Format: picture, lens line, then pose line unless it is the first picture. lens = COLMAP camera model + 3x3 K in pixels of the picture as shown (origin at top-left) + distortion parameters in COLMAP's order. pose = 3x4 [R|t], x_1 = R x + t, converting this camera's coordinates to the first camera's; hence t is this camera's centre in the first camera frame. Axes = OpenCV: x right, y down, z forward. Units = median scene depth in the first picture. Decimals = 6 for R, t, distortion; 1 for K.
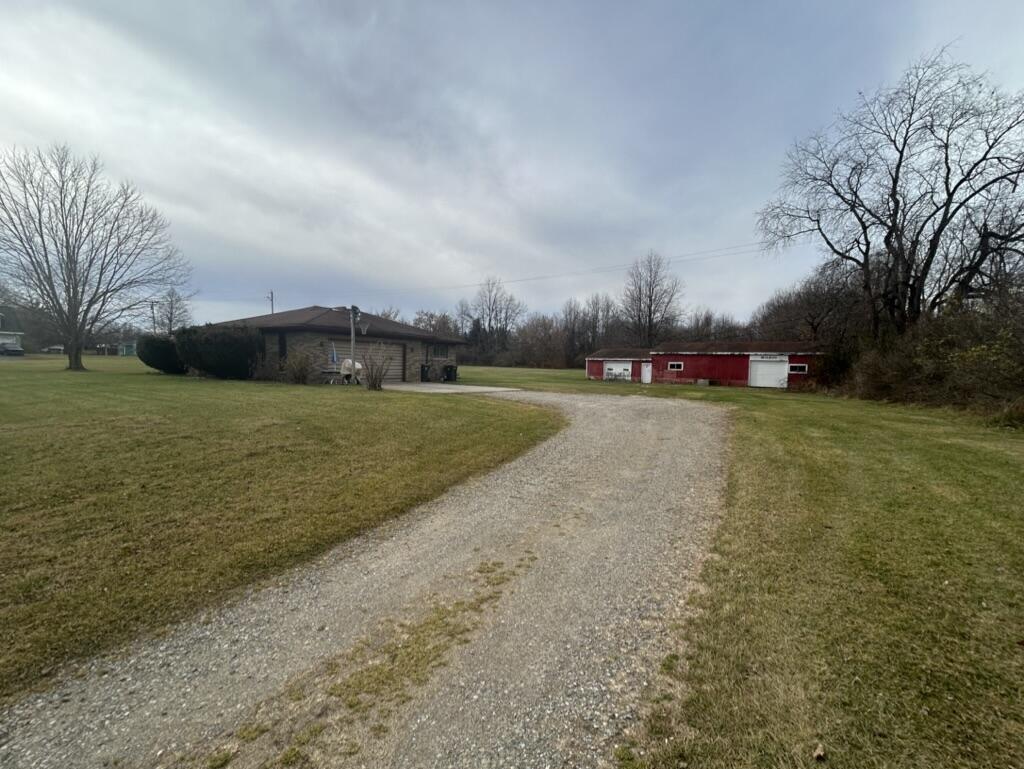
lens RADIAL K [[445.8, 0, 508.3], [0, 445.8, 387.3], [0, 0, 1]] dist [-0.000485, -0.000066]
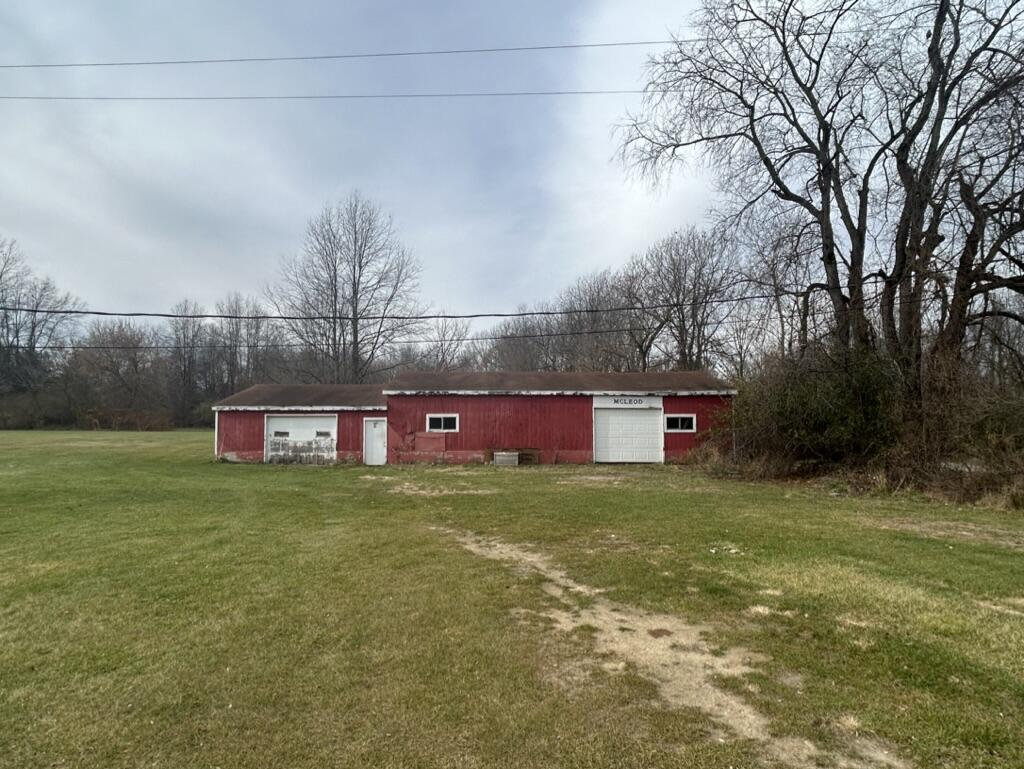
lens RADIAL K [[586.9, 0, 507.6], [0, 586.9, 389.8], [0, 0, 1]] dist [-0.006005, -0.003034]
pose [[0.807777, 0.010719, 0.589390, 0.085919], [0.046530, 0.995556, -0.081876, -0.027543], [-0.587648, 0.093562, 0.803689, 0.469251]]
